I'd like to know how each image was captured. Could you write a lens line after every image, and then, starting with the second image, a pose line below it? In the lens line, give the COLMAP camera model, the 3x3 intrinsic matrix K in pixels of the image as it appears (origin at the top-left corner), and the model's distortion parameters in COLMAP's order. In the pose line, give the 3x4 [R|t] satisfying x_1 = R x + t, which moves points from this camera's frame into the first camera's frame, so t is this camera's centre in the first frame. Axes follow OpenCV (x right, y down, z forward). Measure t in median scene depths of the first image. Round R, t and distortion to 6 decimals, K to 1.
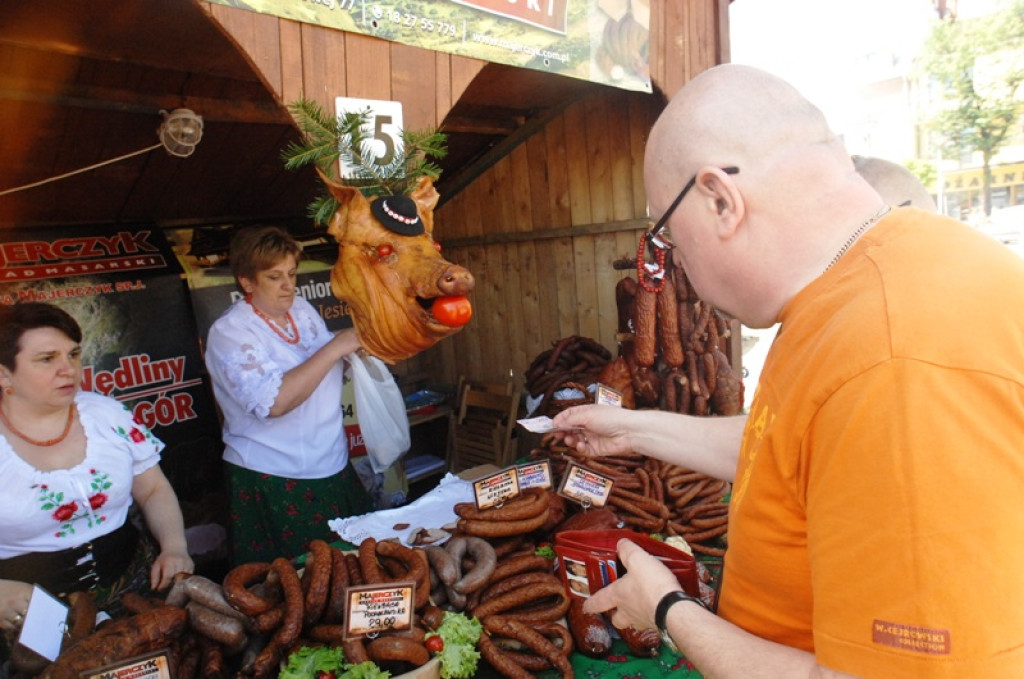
lens RADIAL K [[636.0, 0, 512.0], [0, 636.0, 339.5], [0, 0, 1]] dist [-0.066898, 0.037504]
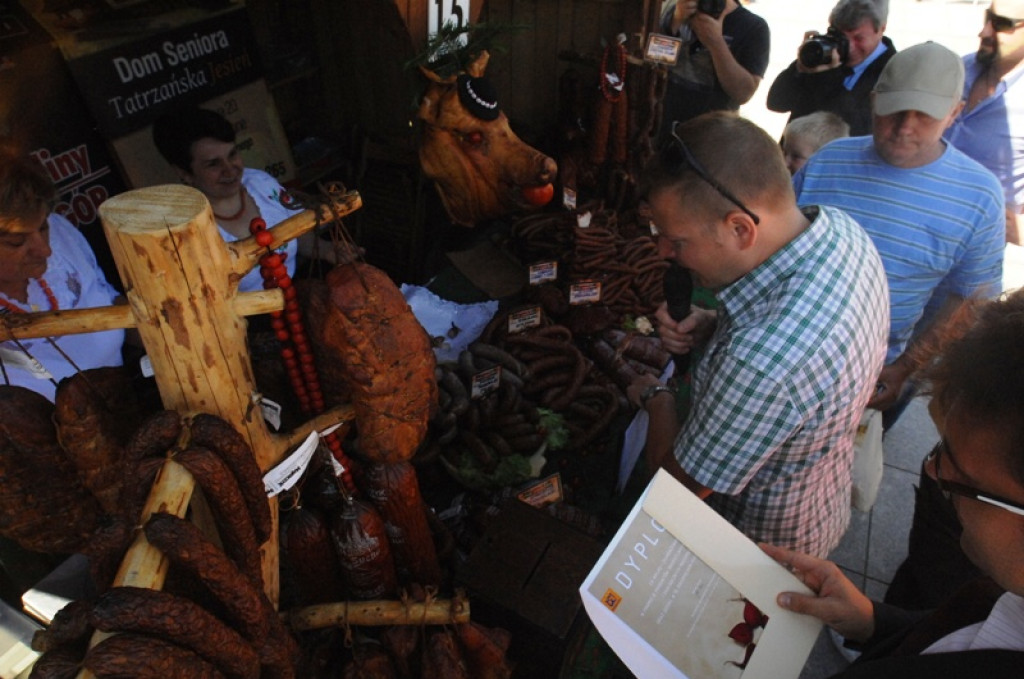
lens RADIAL K [[636.0, 0, 512.0], [0, 636.0, 339.5], [0, 0, 1]] dist [-0.066898, 0.037504]
pose [[0.944572, -0.128682, 0.302035, -0.260795], [-0.035228, 0.874944, 0.482941, -0.183586], [-0.326410, -0.466812, 0.821914, -0.053329]]
